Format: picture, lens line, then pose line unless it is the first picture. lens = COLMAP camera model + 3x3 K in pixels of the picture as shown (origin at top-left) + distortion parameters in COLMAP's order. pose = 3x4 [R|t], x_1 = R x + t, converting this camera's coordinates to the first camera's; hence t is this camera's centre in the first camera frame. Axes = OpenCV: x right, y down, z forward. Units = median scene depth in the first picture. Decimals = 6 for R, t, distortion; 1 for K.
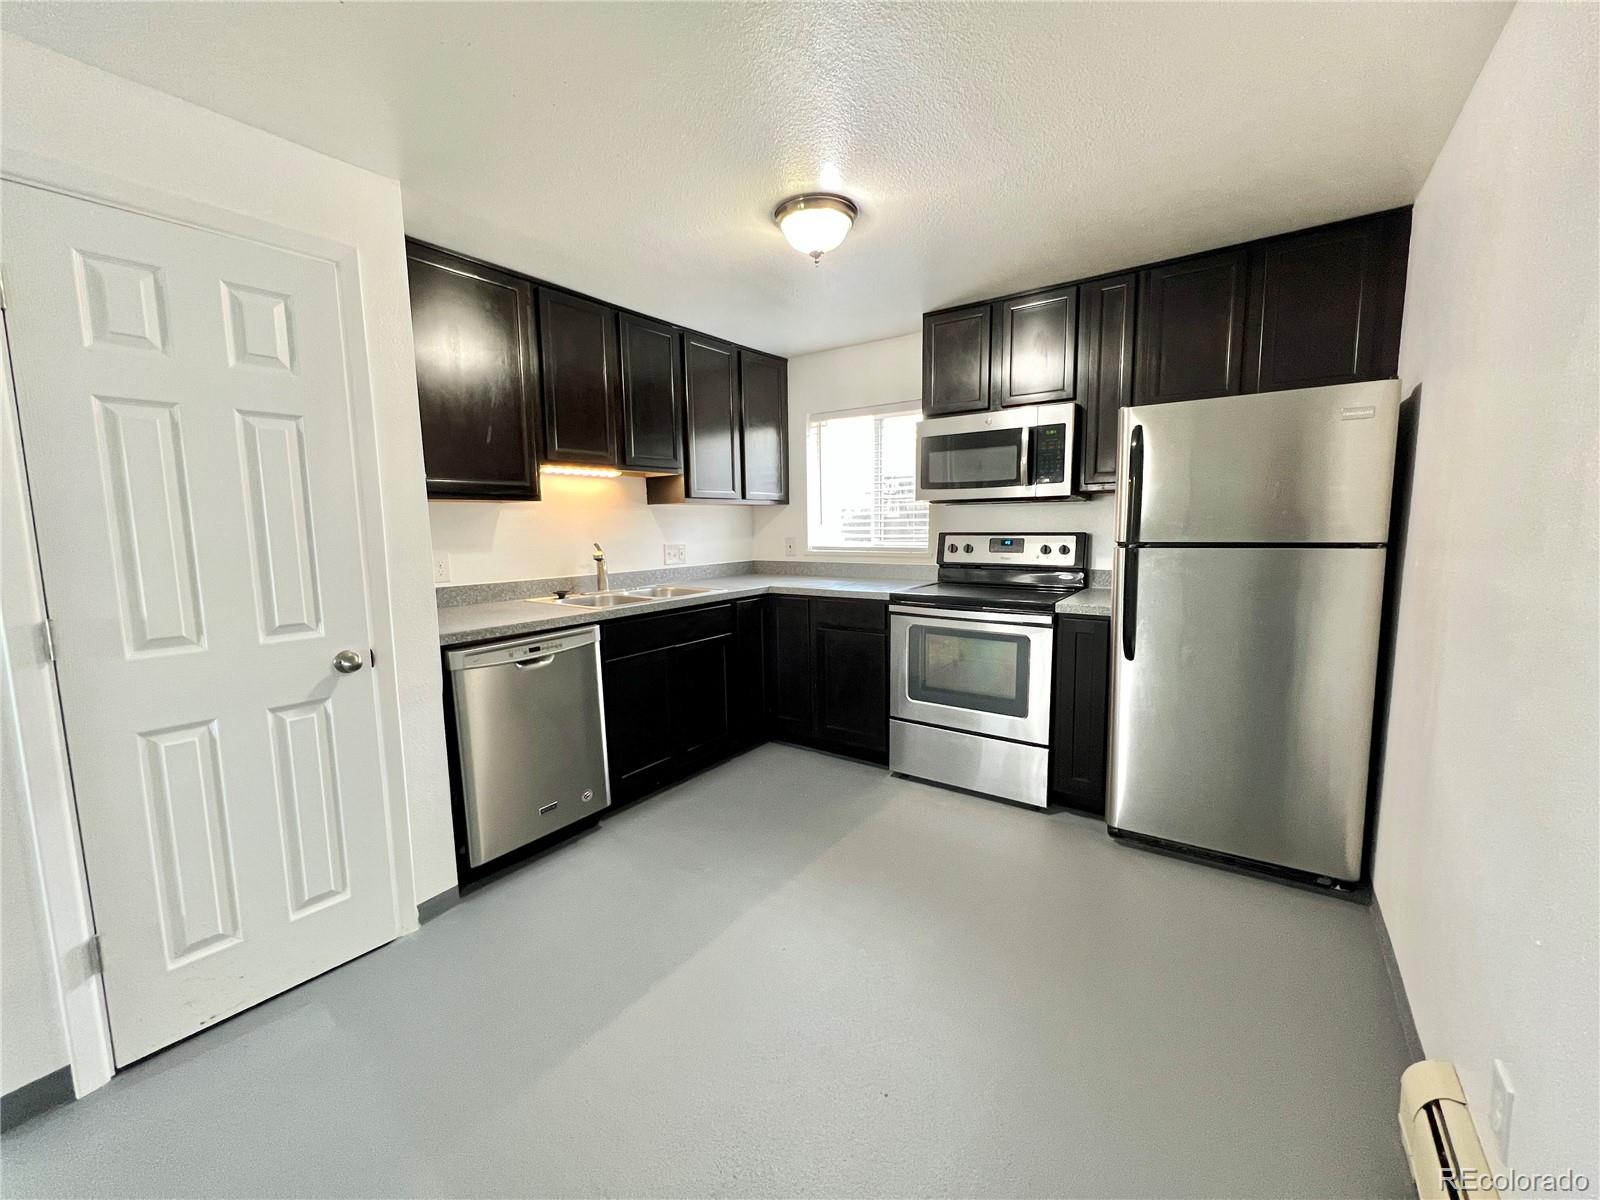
lens RADIAL K [[639.5, 0, 794.7], [0, 639.5, 595.6], [0, 0, 1]] dist [-0.000879, 0.000367]
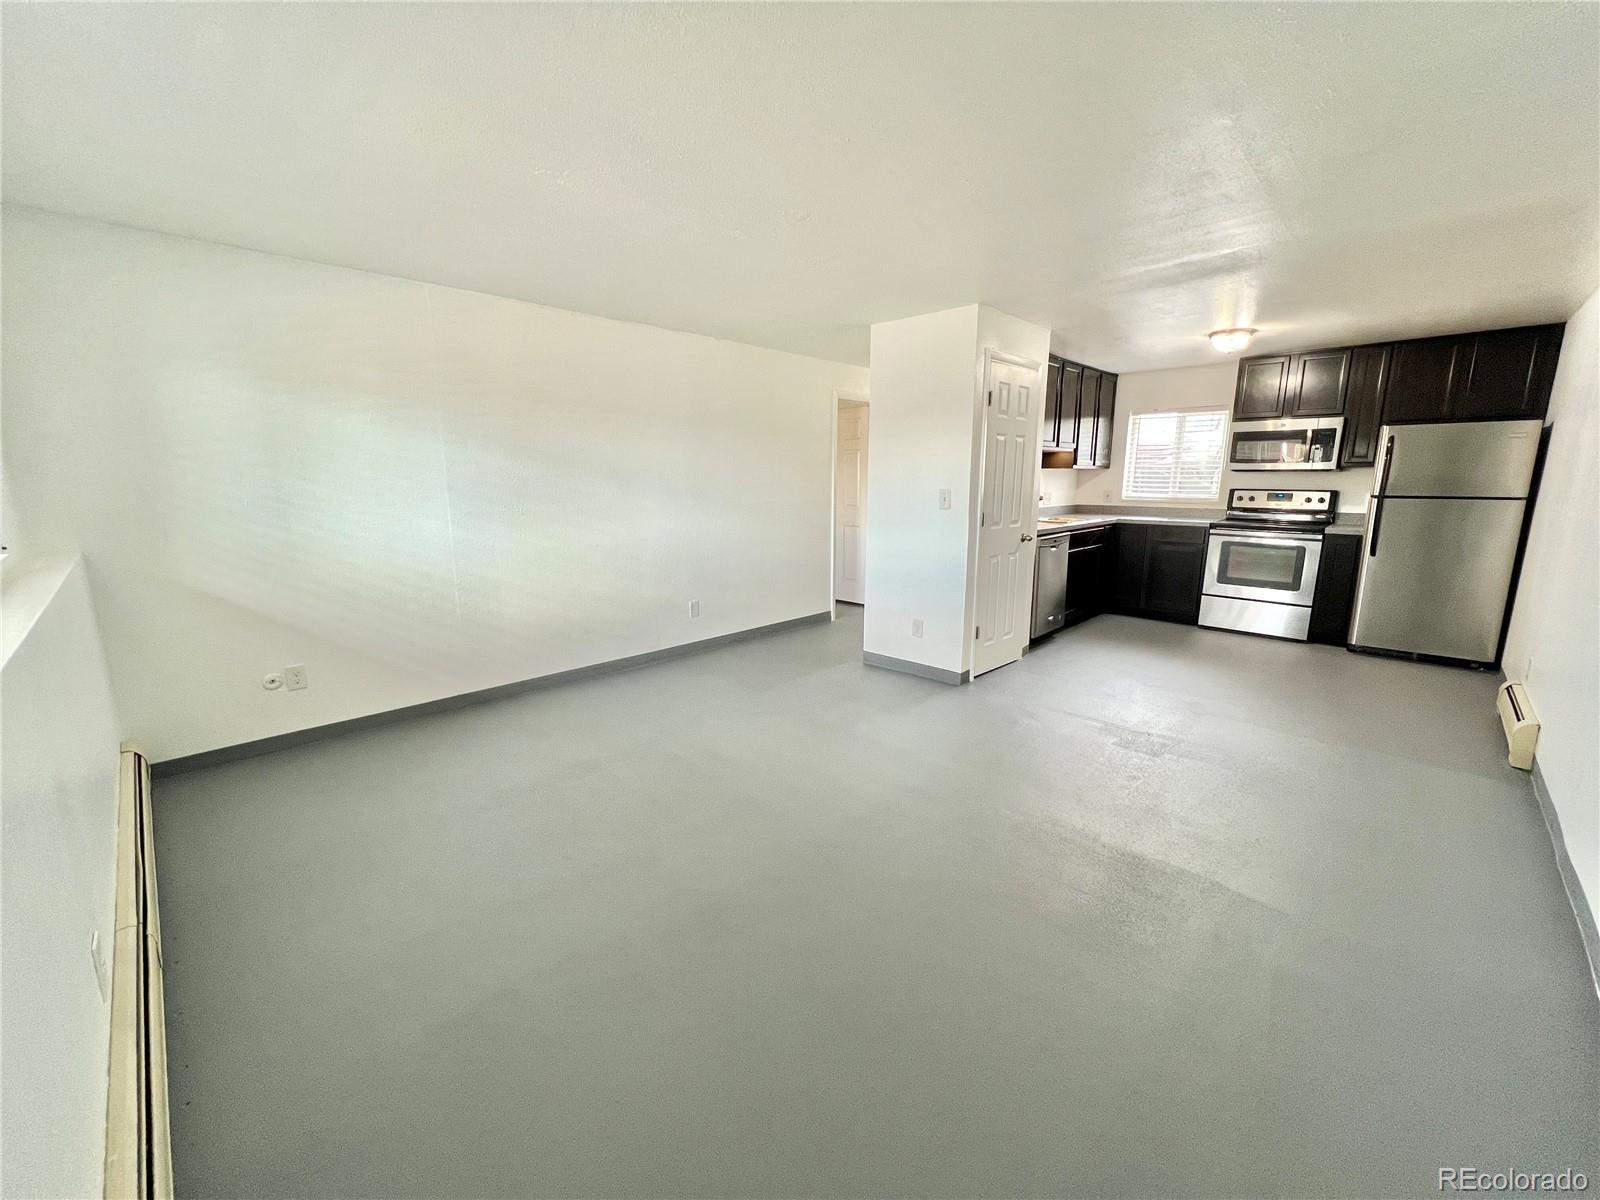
lens RADIAL K [[639.5, 0, 794.7], [0, 639.5, 595.6], [0, 0, 1]] dist [-0.000879, 0.000367]
pose [[0.988832, 0.043734, -0.142473, -0.771212], [-0.033504, 0.996738, 0.073426, 0.112095], [0.145219, -0.067832, 0.987071, -0.978195]]
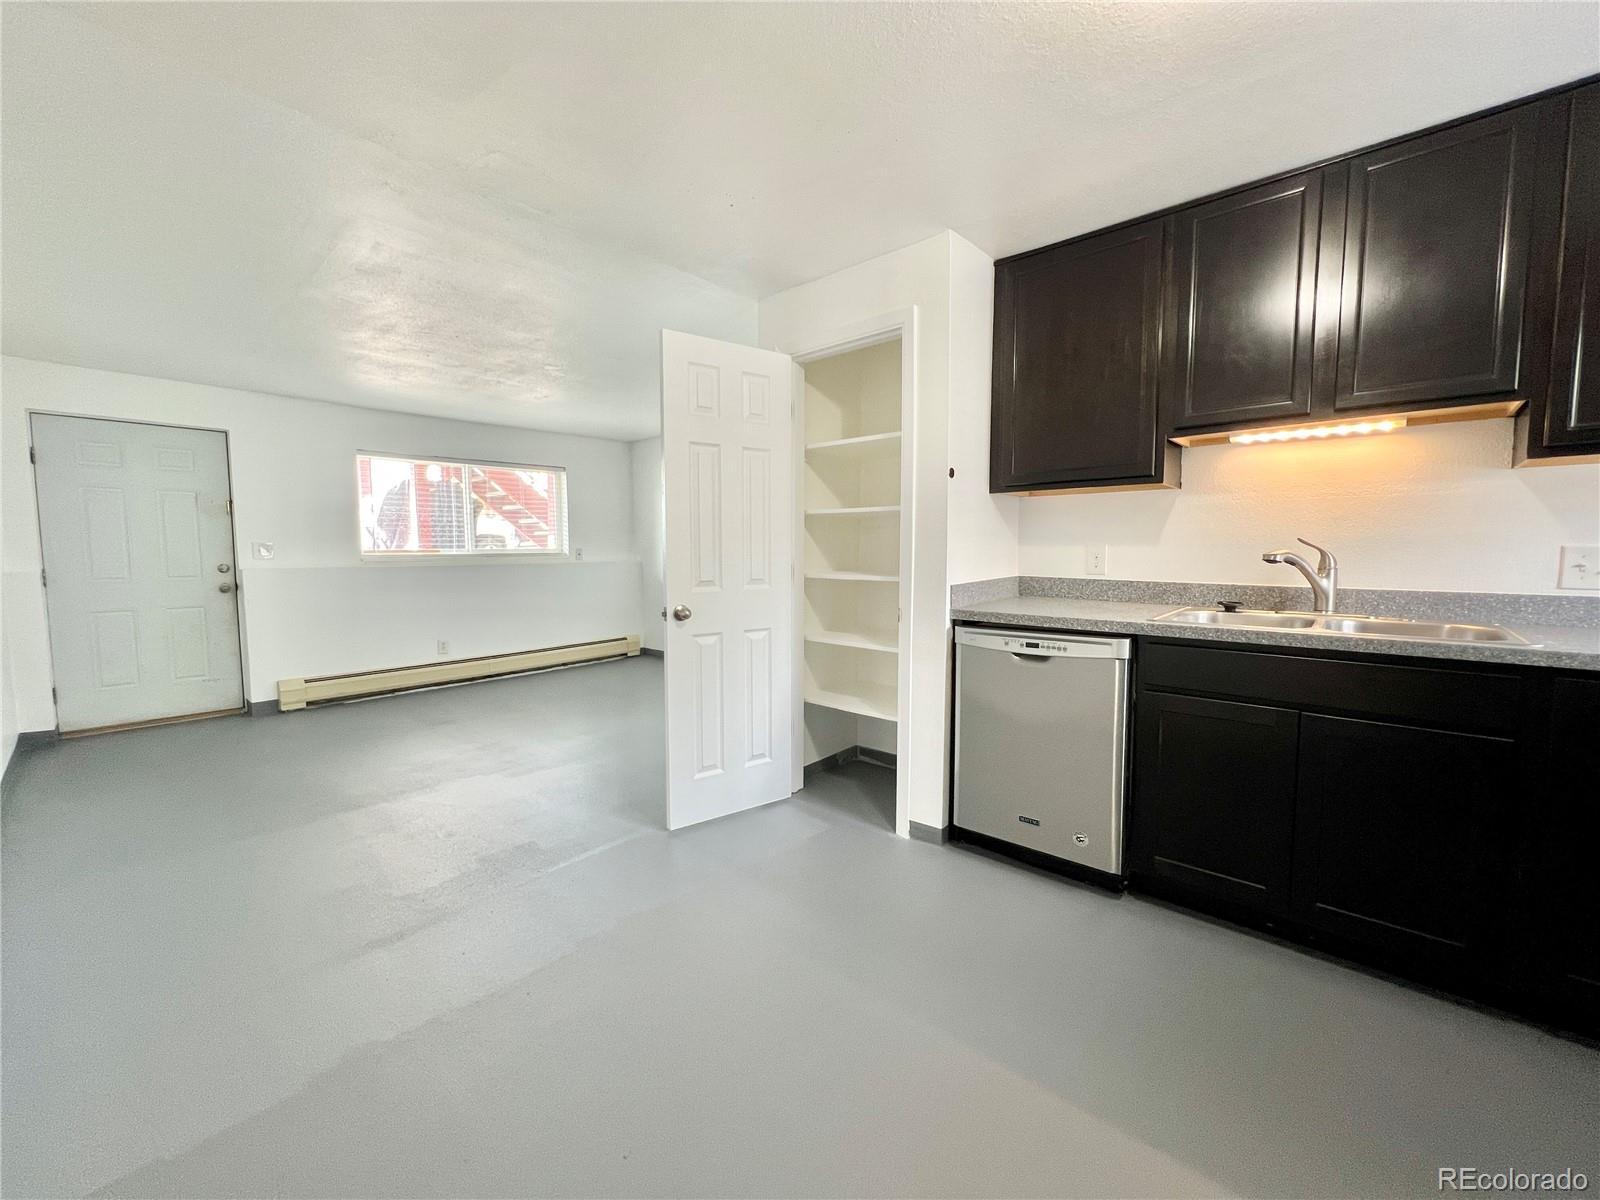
lens RADIAL K [[639.5, 0, 794.7], [0, 639.5, 595.6], [0, 0, 1]] dist [-0.000879, 0.000367]
pose [[-0.106643, 0.090303, -0.990188, 0.446500], [-0.108210, 0.988898, 0.101840, -0.036532], [0.988392, 0.118009, -0.095687, 0.599802]]
